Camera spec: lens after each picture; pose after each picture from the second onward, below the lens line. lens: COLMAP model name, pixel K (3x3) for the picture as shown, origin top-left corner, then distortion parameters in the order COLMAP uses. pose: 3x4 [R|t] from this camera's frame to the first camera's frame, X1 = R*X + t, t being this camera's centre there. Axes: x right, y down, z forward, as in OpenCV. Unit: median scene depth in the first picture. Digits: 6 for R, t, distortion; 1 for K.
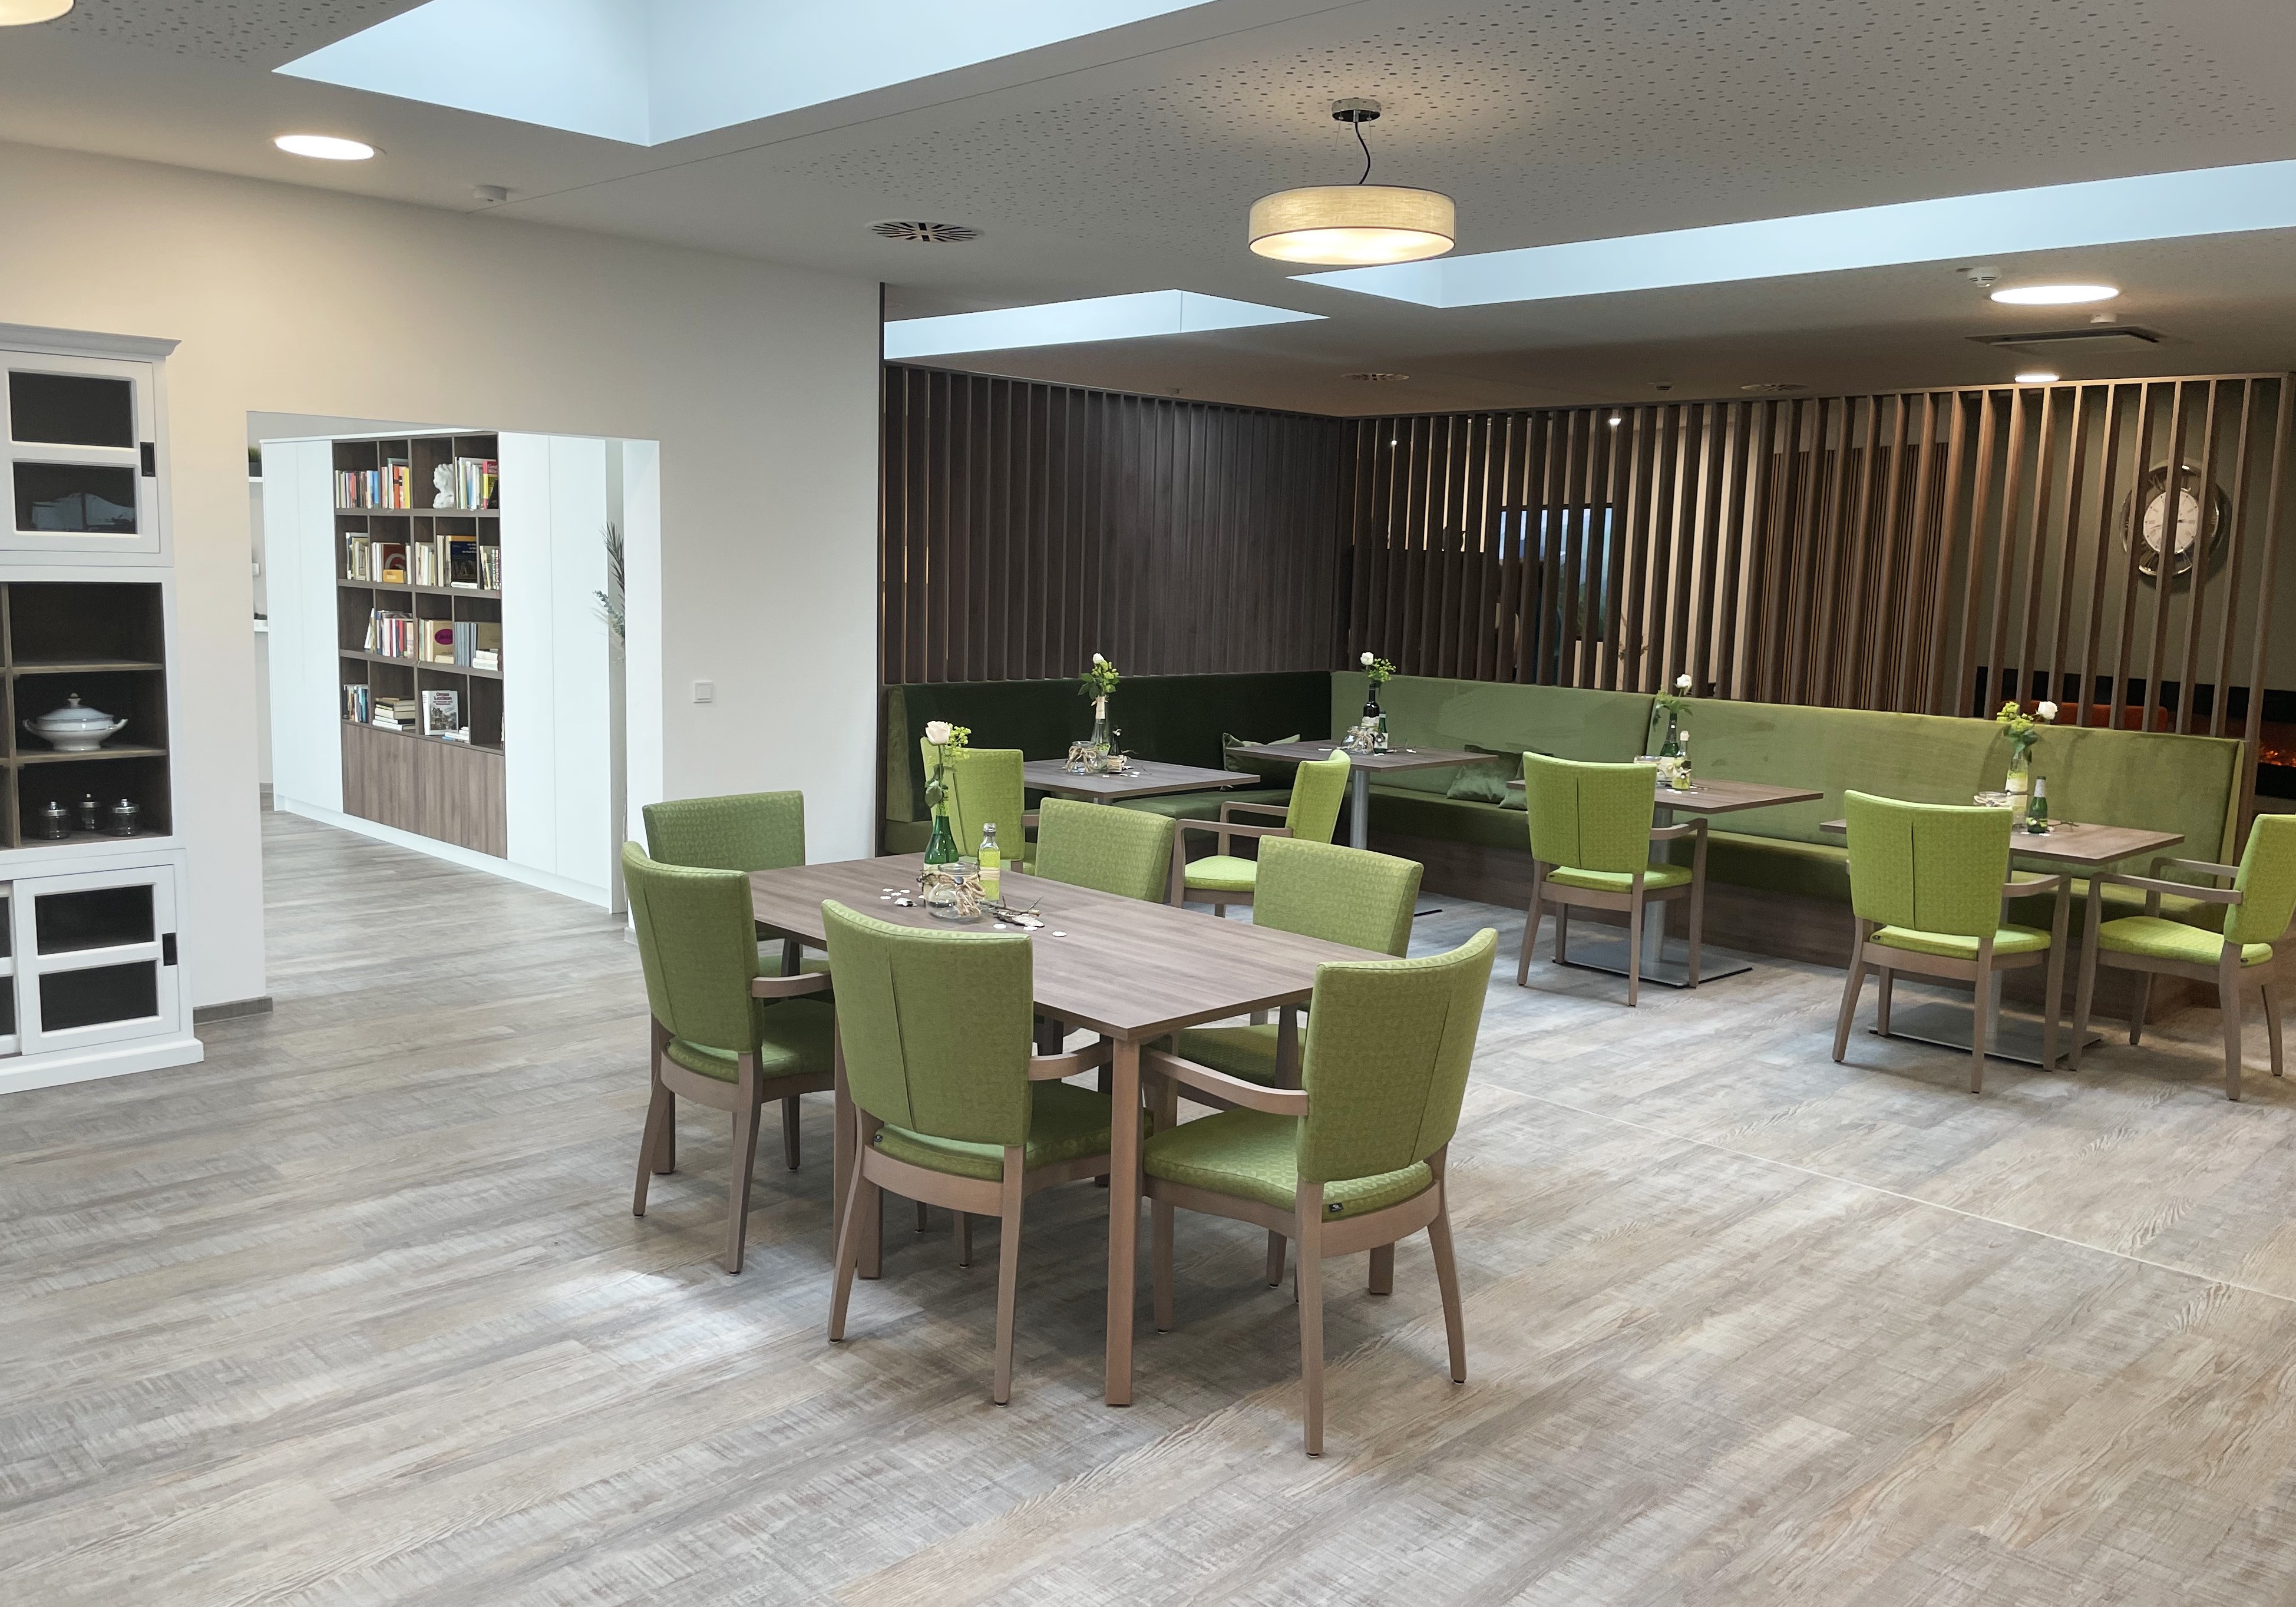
lens RADIAL K [[1794.4, 0, 1114.1], [0, 1794.4, 805.1], [0, 0, 1]] dist [0.048052, -0.062905]
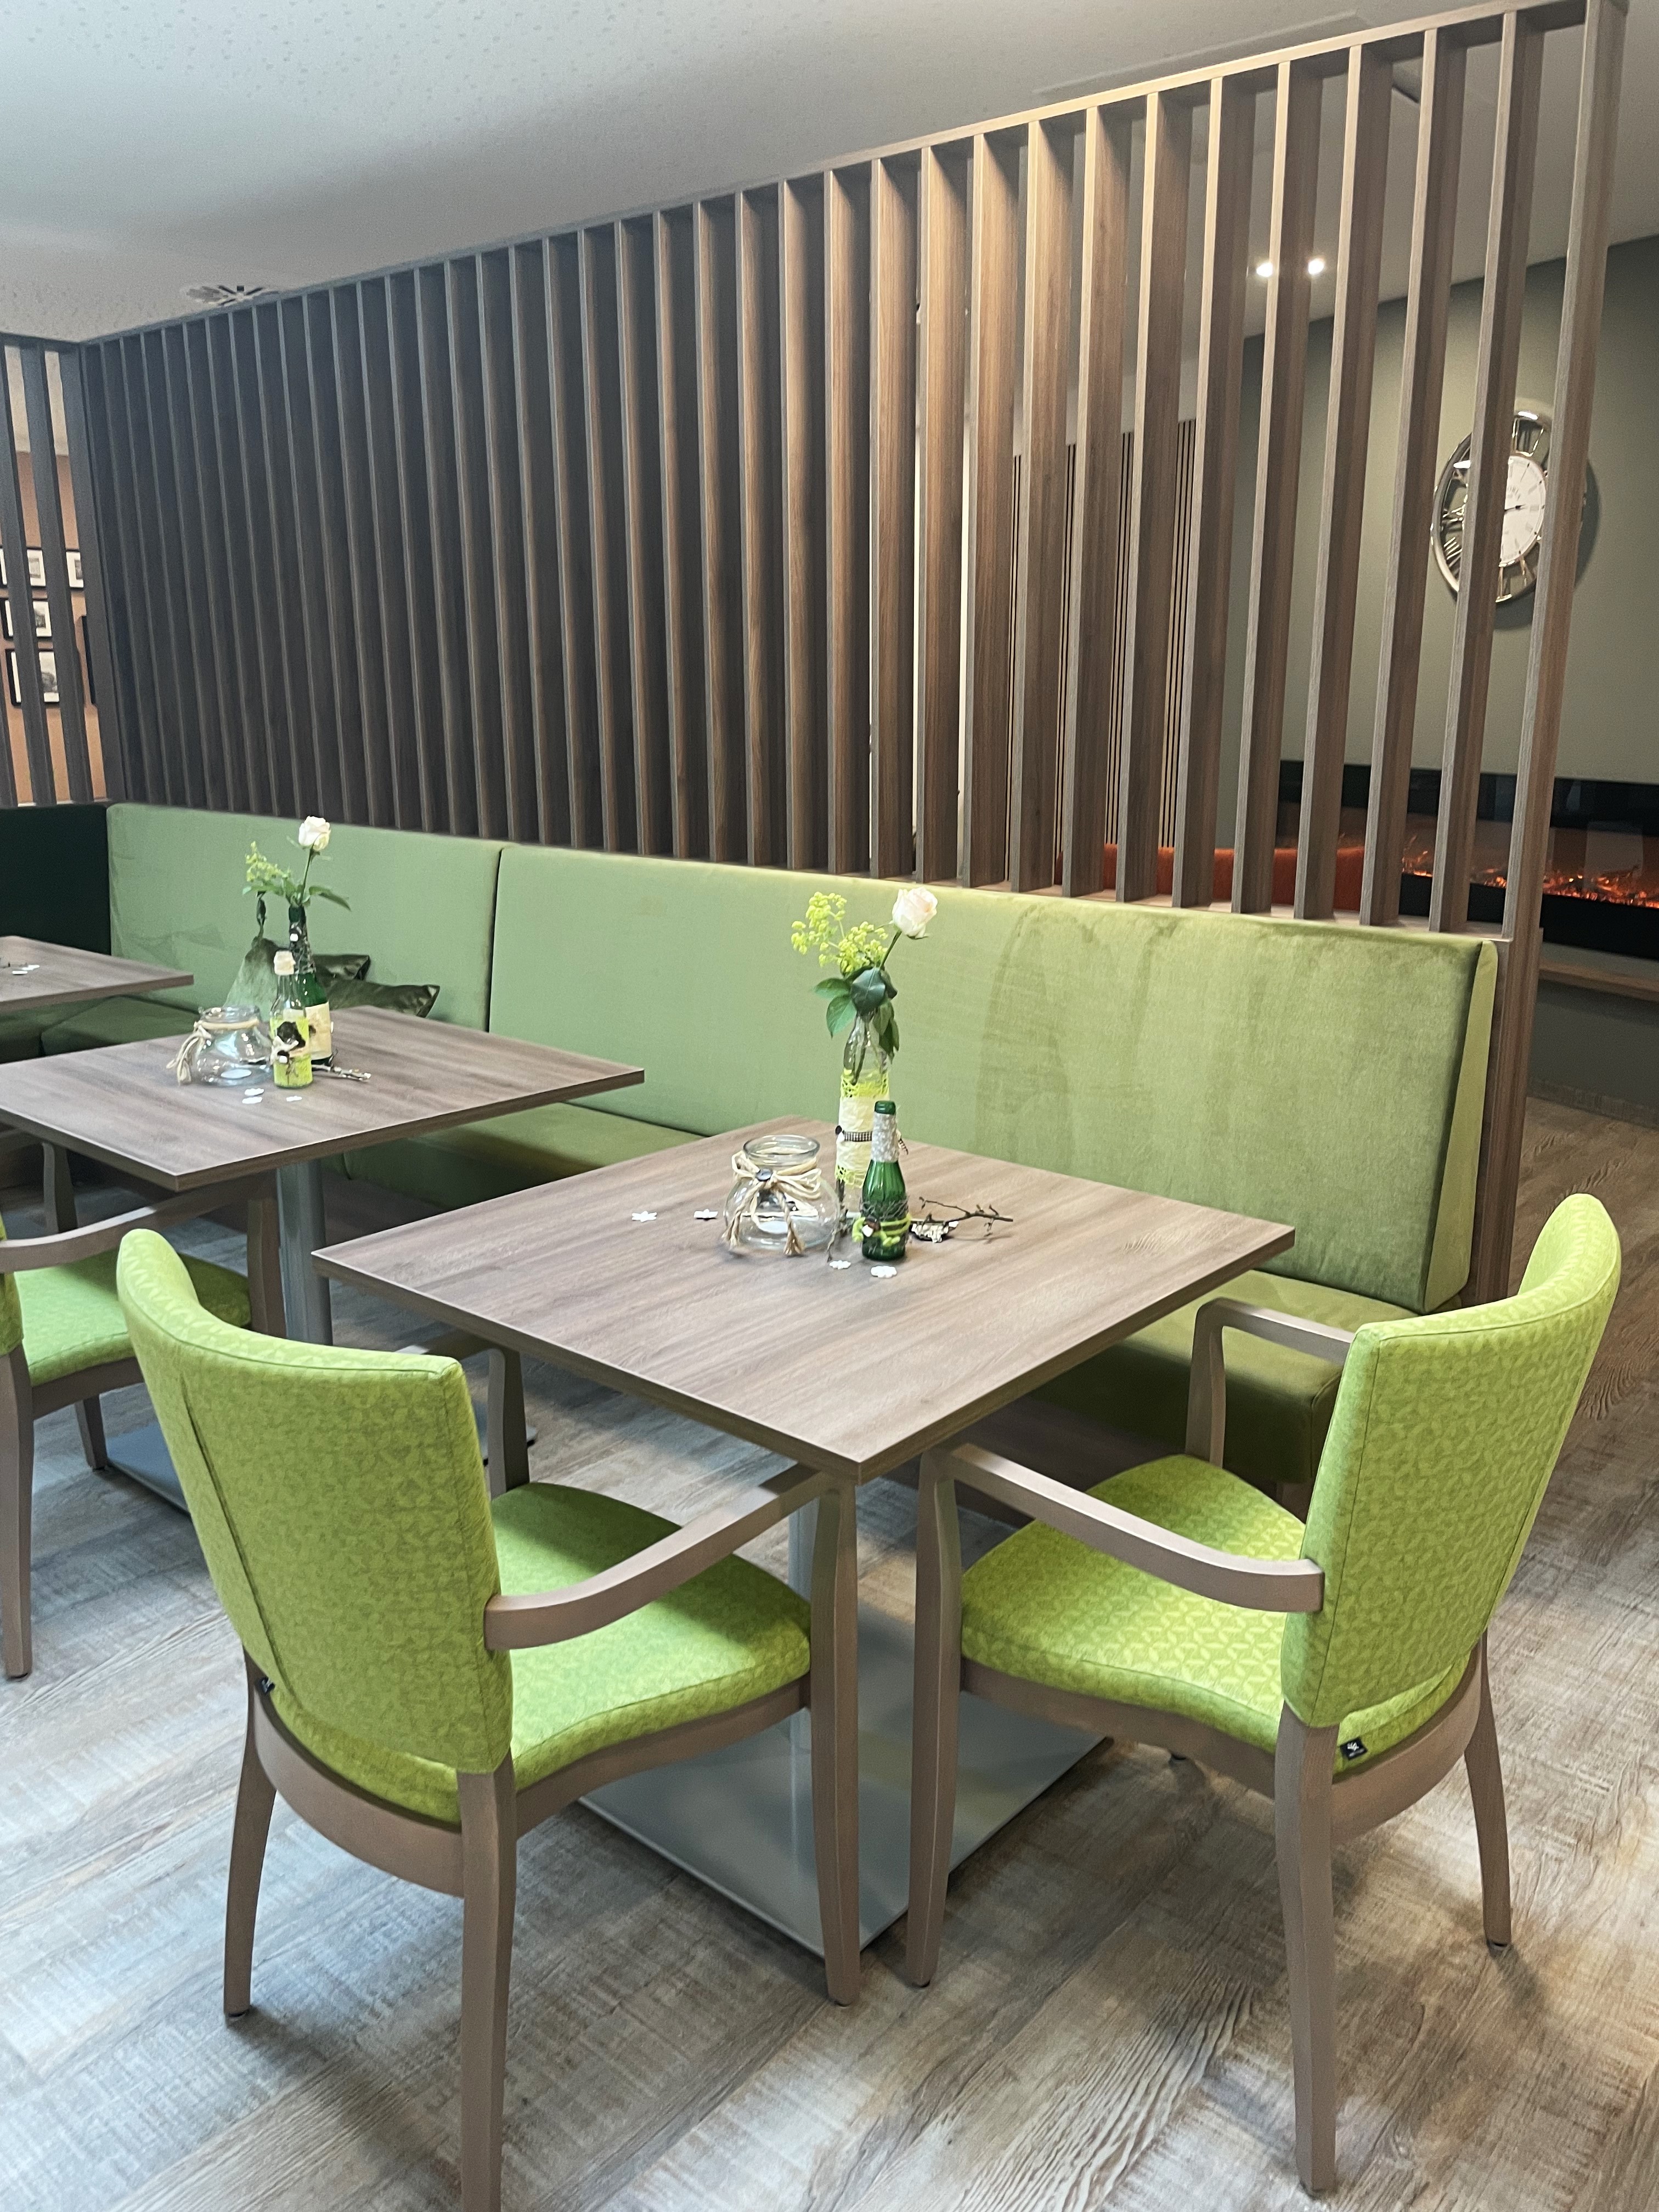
lens RADIAL K [[1658.1, 0, 829.5], [0, 1658.1, 1106.0], [0, 0, 1]] dist [0.079750, -0.113152]
pose [[0.995591, -0.048939, 0.080017, 0.410159], [0.038721, 0.991452, 0.124596, -0.049008], [-0.085431, -0.120949, 0.988976, 0.584730]]
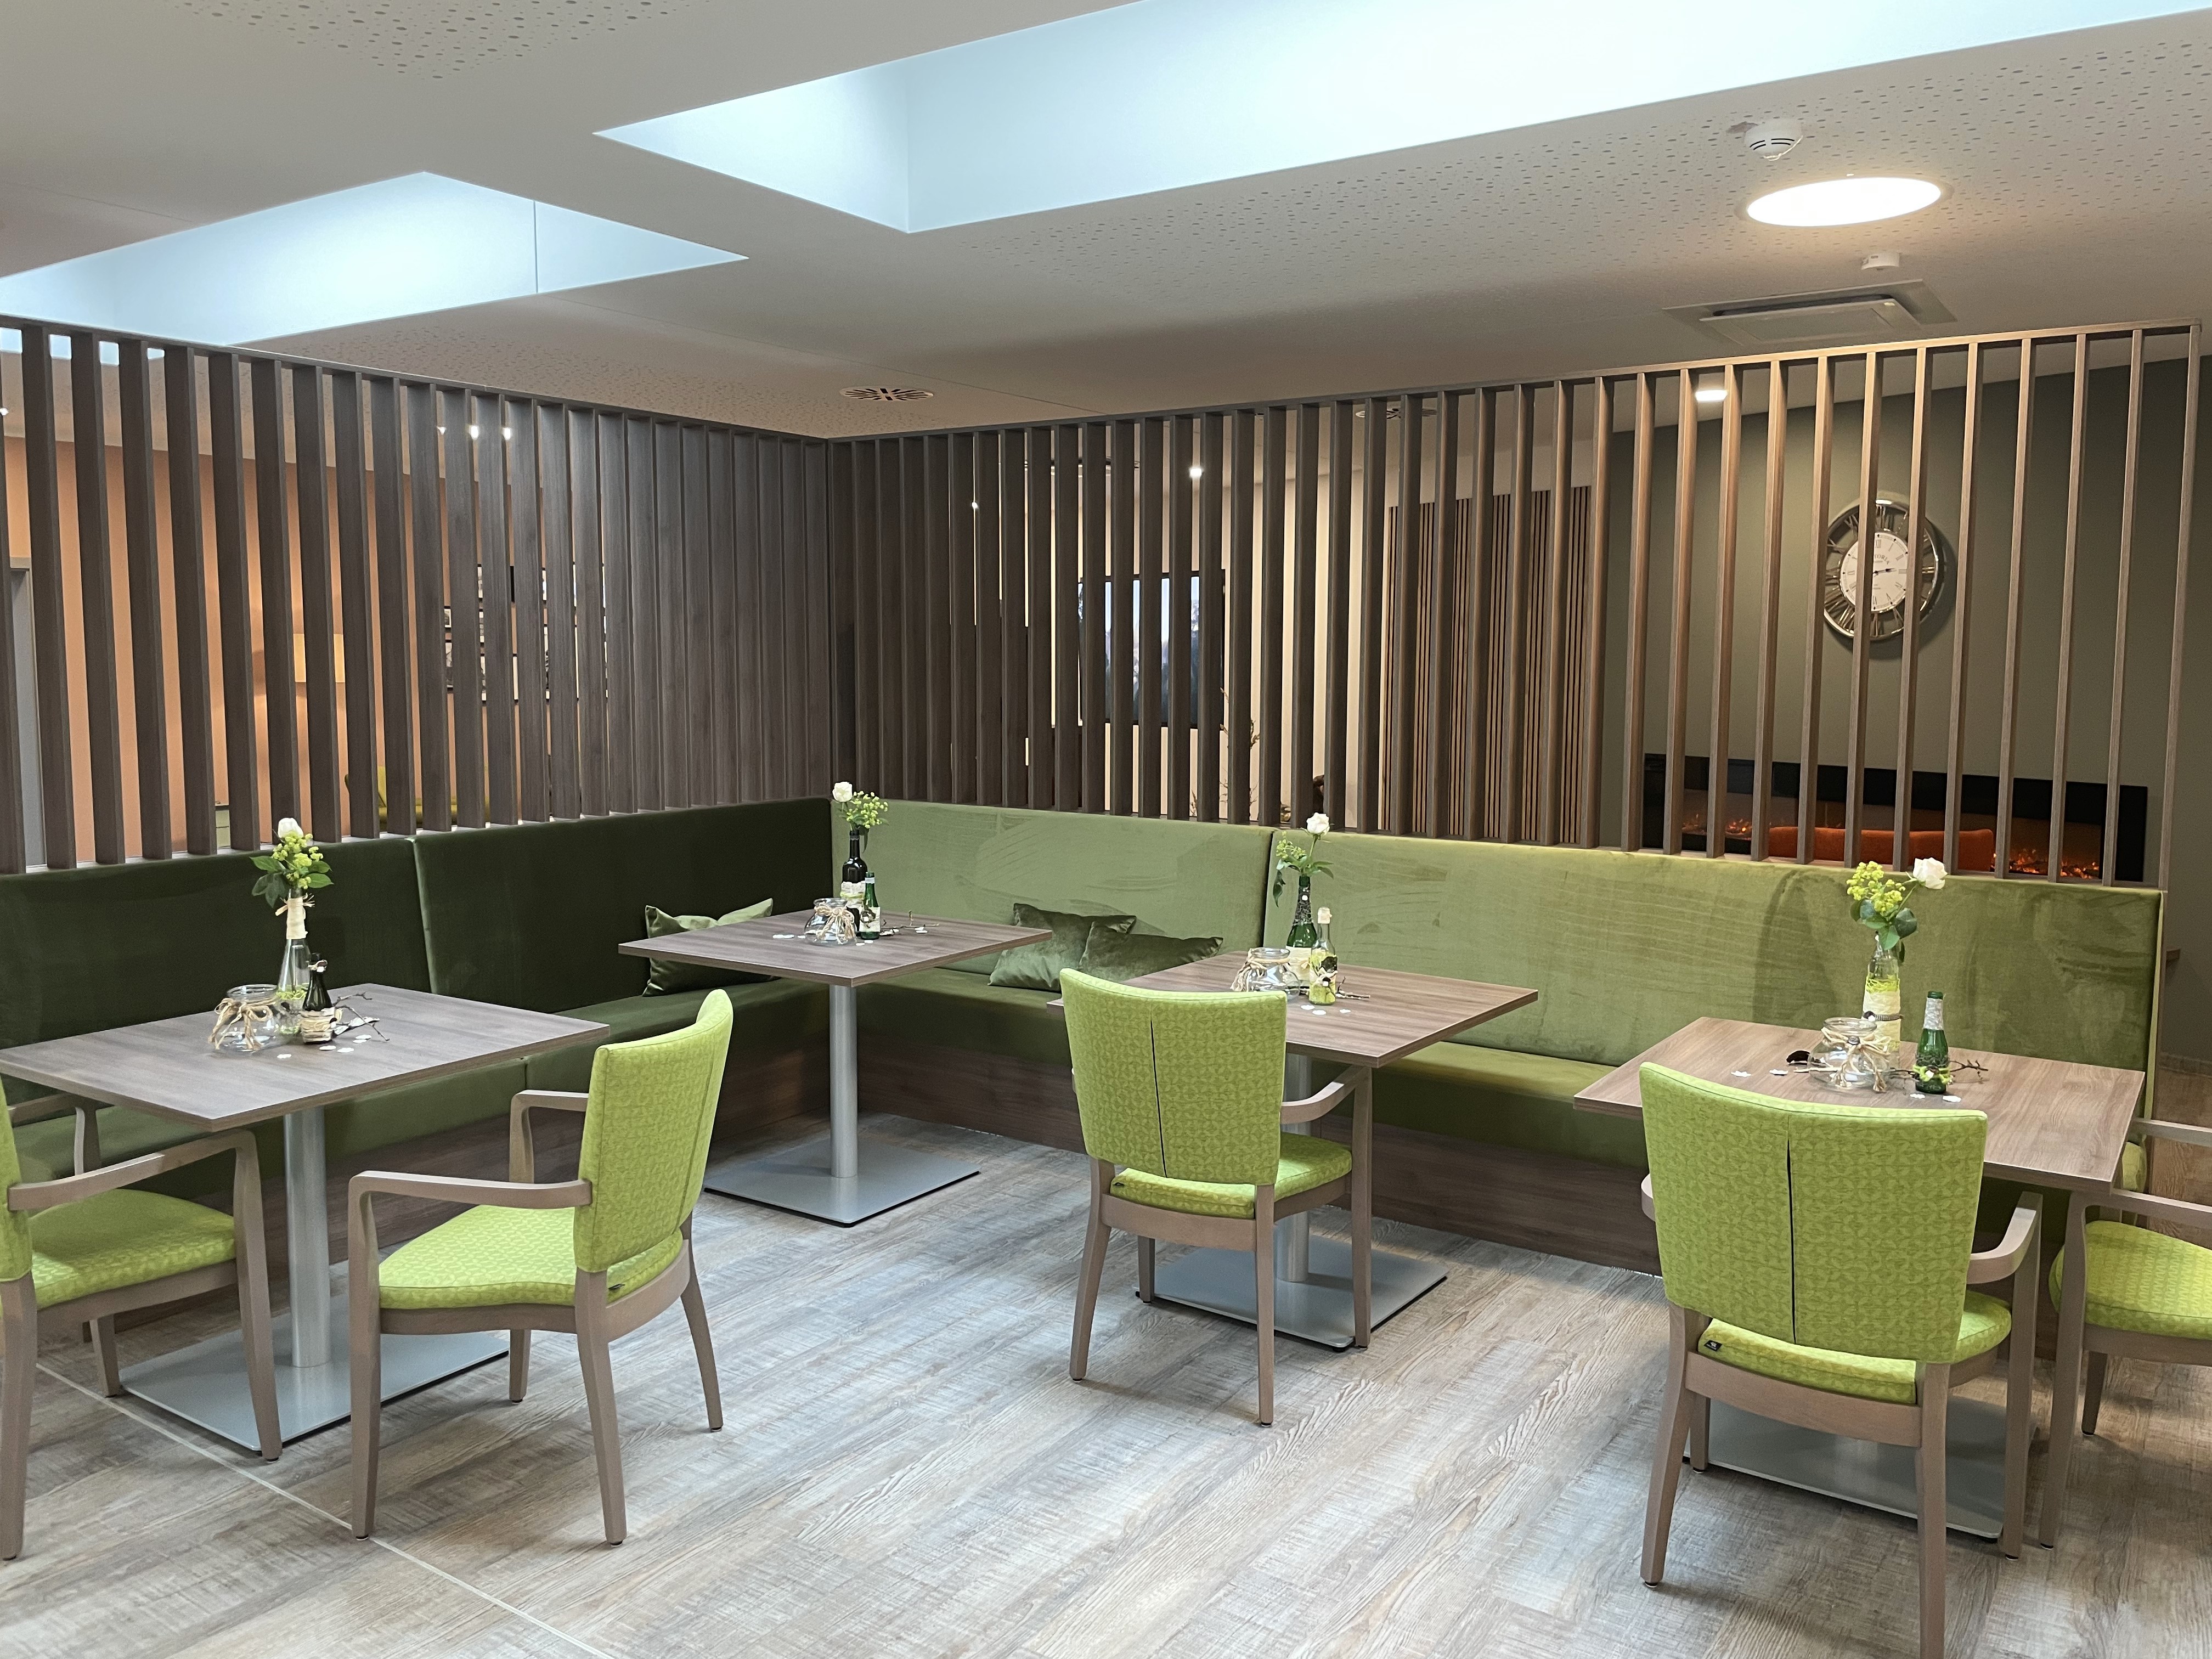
lens RADIAL K [[1658.1, 0, 1106.0], [0, 1658.1, 829.5], [0, 0, 1]] dist [0.079750, -0.113152]
pose [[0.980593, -0.042645, 0.191359, 0.136582], [0.047319, 0.998681, -0.019920, -0.059580], [-0.190258, 0.028589, 0.981318, 0.457907]]
